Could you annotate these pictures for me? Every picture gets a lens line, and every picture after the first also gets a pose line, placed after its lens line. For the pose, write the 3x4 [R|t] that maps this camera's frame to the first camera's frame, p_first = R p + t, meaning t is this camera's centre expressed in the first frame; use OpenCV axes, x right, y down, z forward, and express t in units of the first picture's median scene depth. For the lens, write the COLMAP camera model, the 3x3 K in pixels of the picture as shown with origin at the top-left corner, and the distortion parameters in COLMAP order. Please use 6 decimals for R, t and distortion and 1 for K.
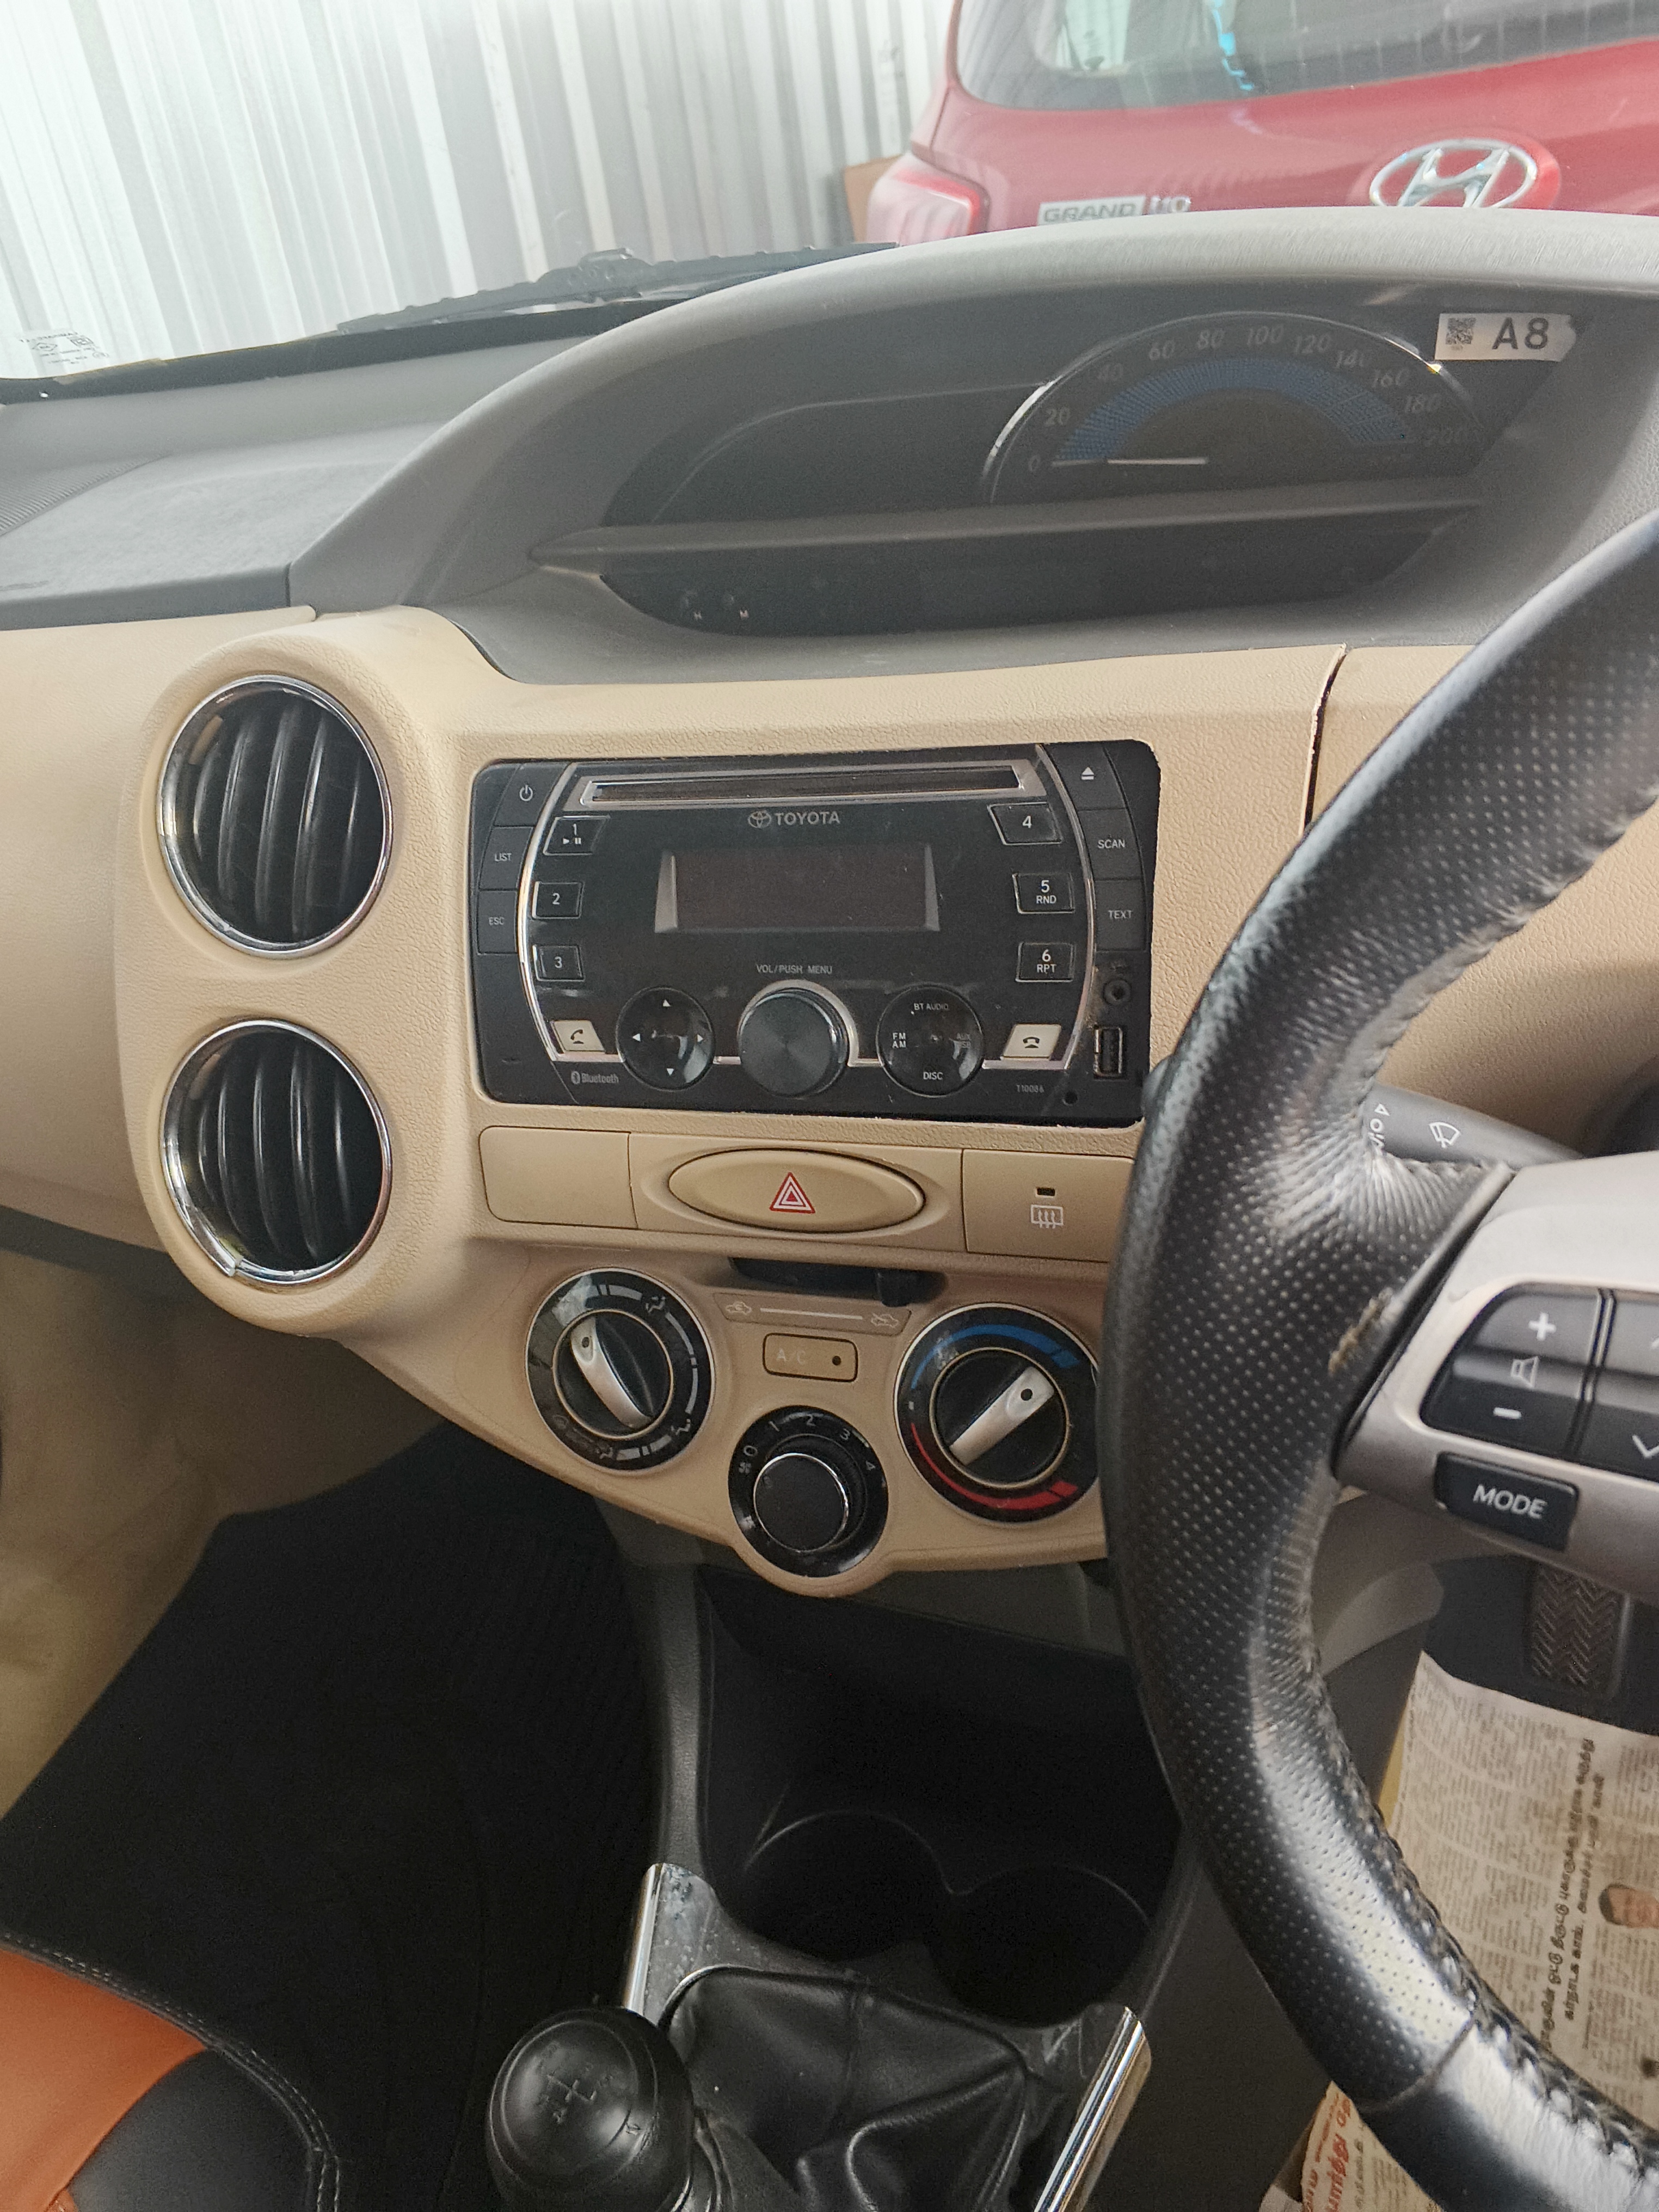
lens RADIAL K [[1475.6, 0, 829.5], [0, 1475.6, 1106.0], [0, 0, 1]] dist [-0.002166, 0.000036]
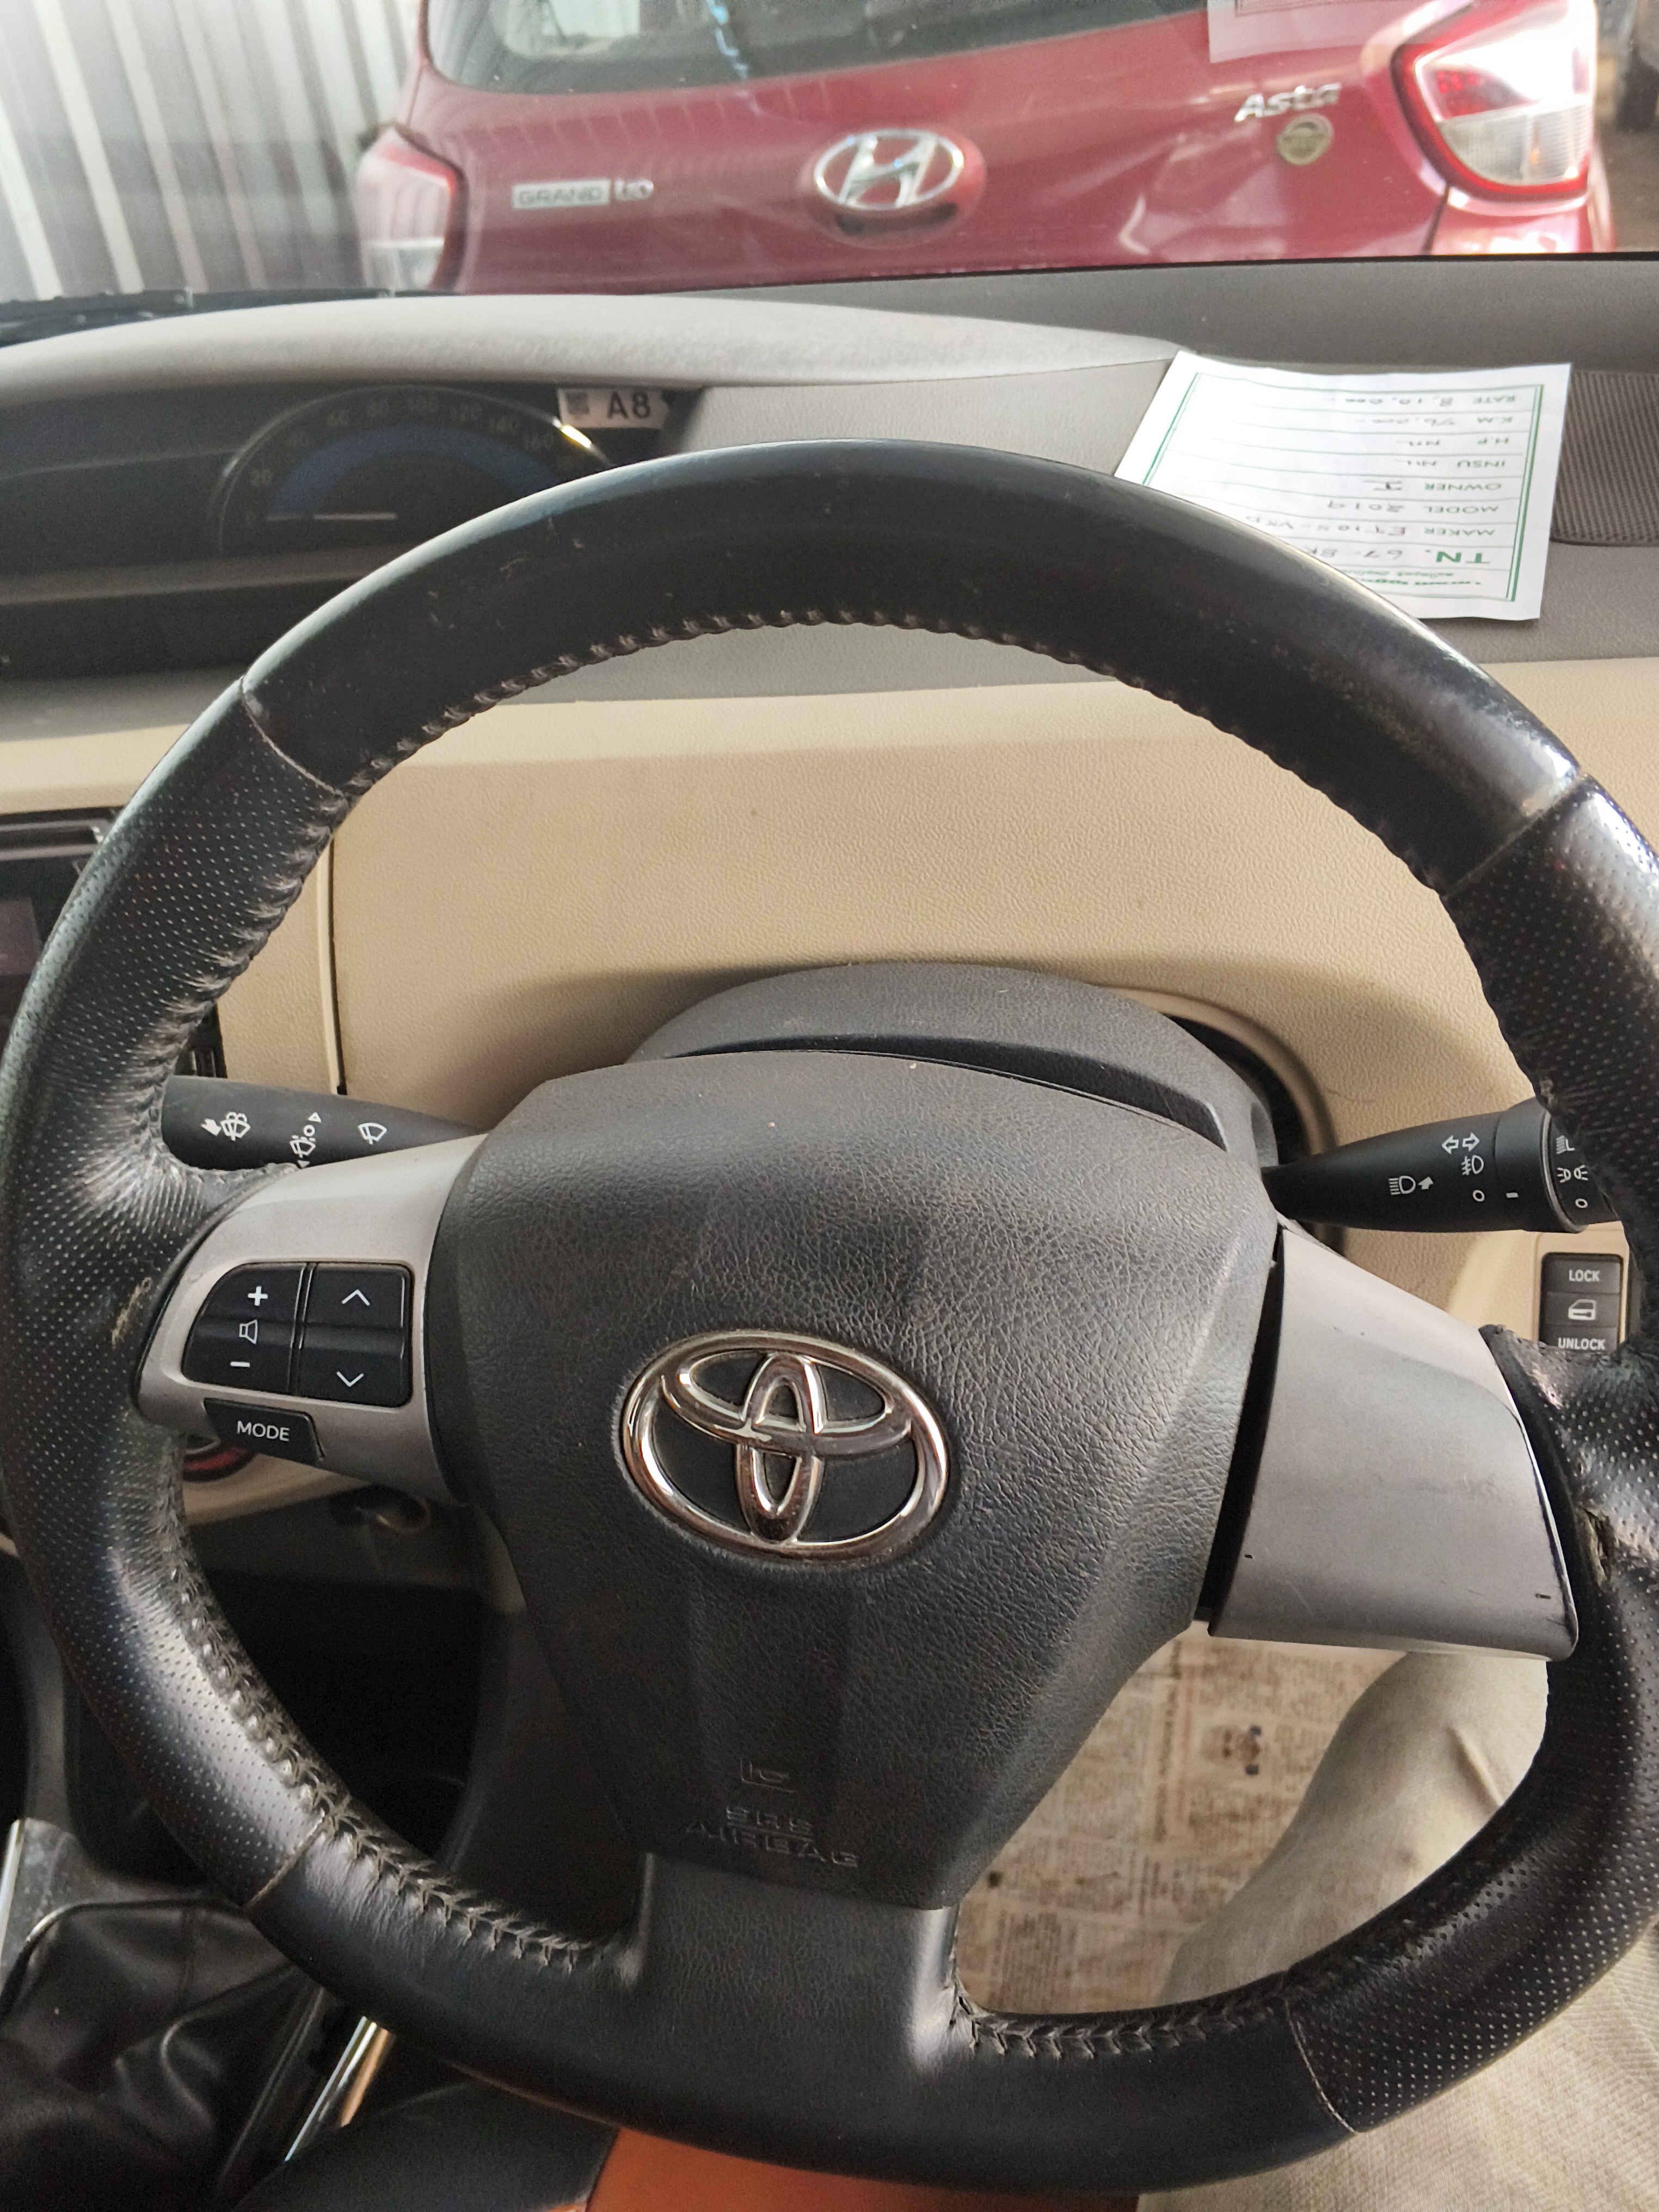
lens RADIAL K [[1519.3, 0, 827.1], [0, 1519.3, 1082.0], [0, 0, 1]] dist [-0.000103, 0.002002]
pose [[0.989059, -0.078719, 0.124759, 0.429204], [0.075561, 0.996694, 0.029856, -0.021357], [-0.126697, -0.020103, 0.991738, -0.203452]]
